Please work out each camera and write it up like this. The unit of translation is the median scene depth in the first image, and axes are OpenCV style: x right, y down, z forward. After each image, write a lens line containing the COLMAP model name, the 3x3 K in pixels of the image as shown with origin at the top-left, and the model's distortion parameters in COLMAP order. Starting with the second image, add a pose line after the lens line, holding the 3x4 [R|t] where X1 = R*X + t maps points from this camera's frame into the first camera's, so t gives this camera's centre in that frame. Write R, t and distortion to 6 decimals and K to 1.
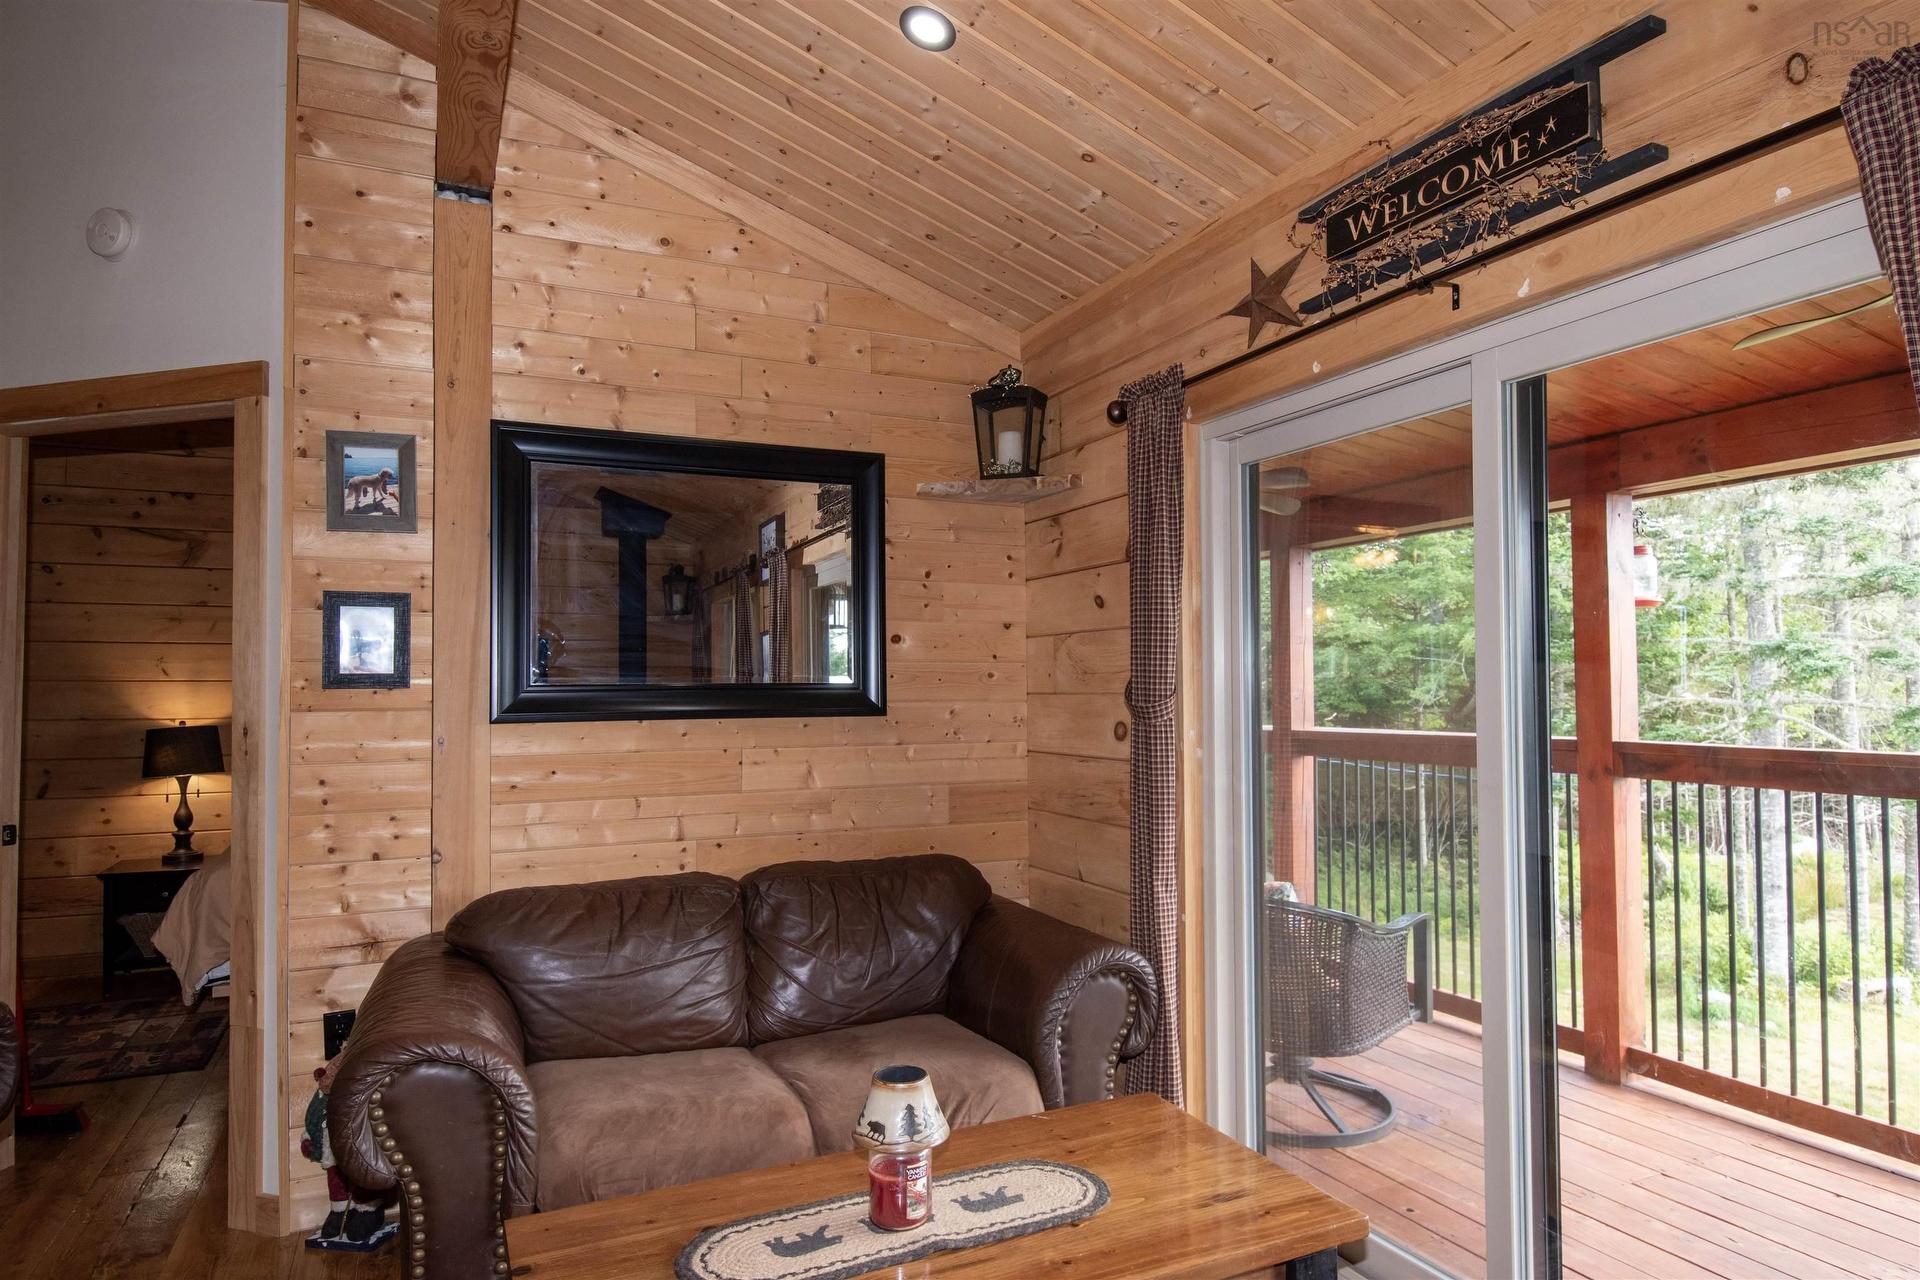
lens RADIAL K [[1144.0, 0, 988.9], [0, 1144.0, 653.7], [0, 0, 1]] dist [0.026582, -0.024579]
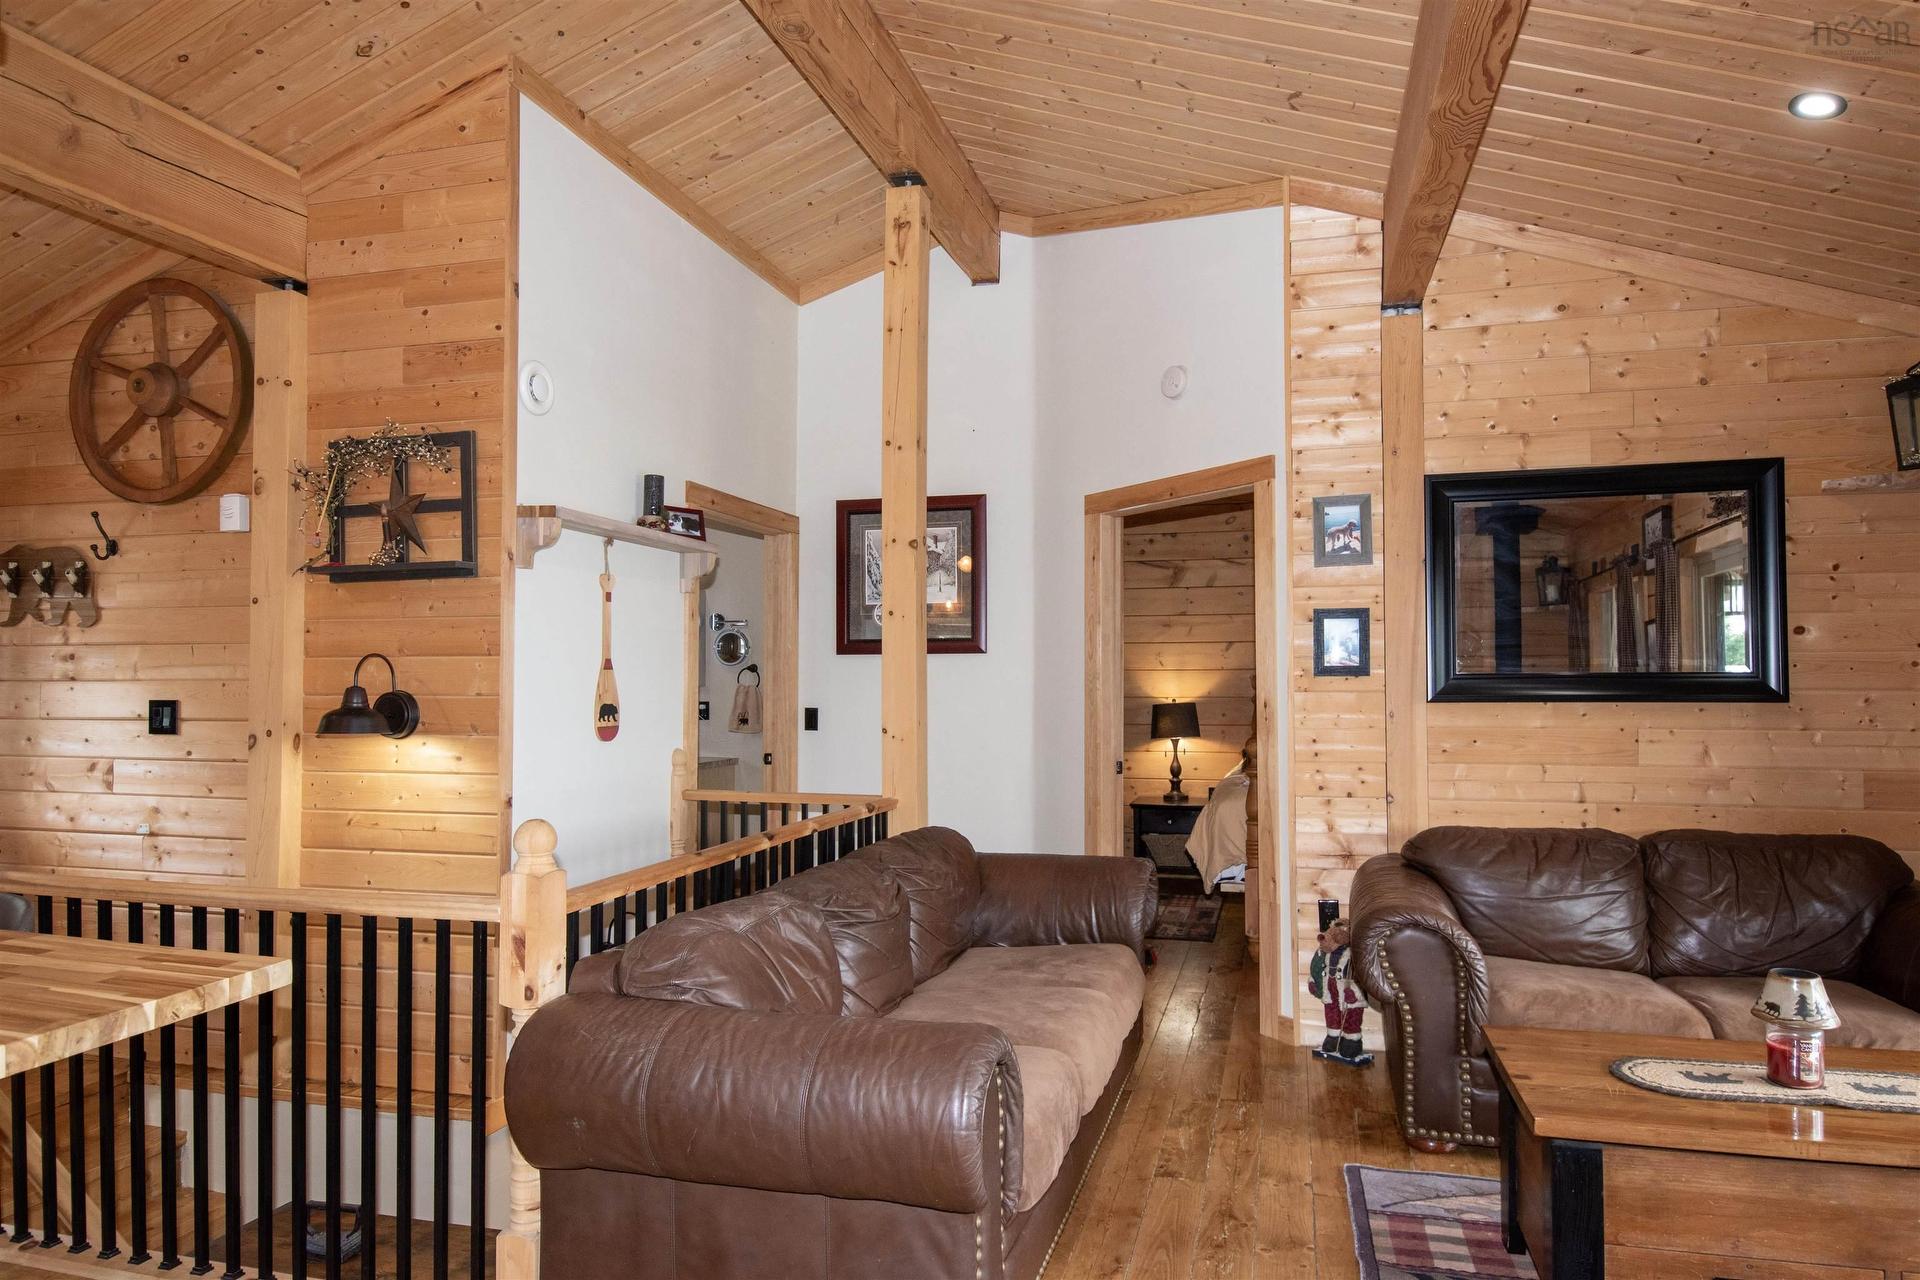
lens RADIAL K [[1145.6, 0, 986.6], [0, 1145.6, 656.6], [0, 0, 1]] dist [0.021716, -0.026547]
pose [[0.759013, -0.008968, -0.651014, 0.046534], [0.018123, 0.999809, 0.007357, -0.011482], [0.650823, -0.017382, 0.759030, -0.338451]]
